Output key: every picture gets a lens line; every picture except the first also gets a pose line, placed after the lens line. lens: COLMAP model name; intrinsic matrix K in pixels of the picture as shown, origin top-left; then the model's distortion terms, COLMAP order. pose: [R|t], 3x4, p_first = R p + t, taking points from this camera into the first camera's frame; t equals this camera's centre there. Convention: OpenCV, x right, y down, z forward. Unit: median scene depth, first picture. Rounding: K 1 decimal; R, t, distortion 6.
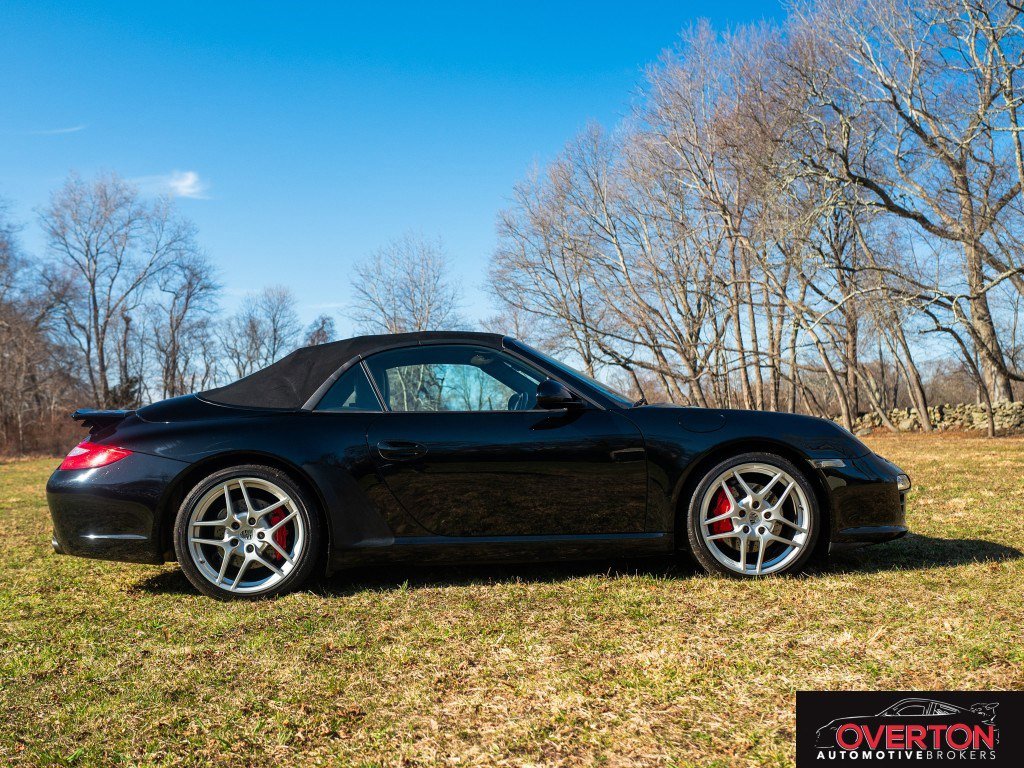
lens RADIAL K [[1239.4, 0, 512.0], [0, 1239.4, 384.0], [0, 0, 1]] dist [-0.023568, -0.025757]
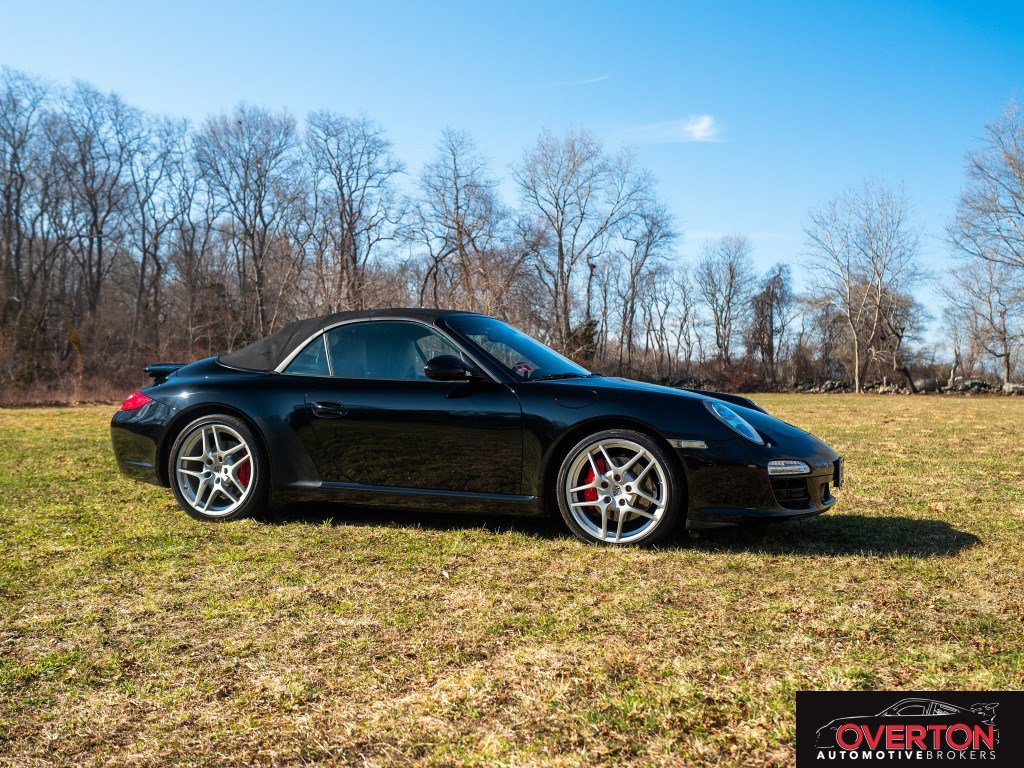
lens RADIAL K [[1239.4, 0, 512.0], [0, 1239.4, 384.0], [0, 0, 1]] dist [-0.023568, -0.025757]
pose [[0.898533, 0.045152, -0.436577, 0.101570], [-0.023815, 0.998245, 0.054227, -0.006869], [0.438260, -0.038327, 0.898031, 0.000484]]
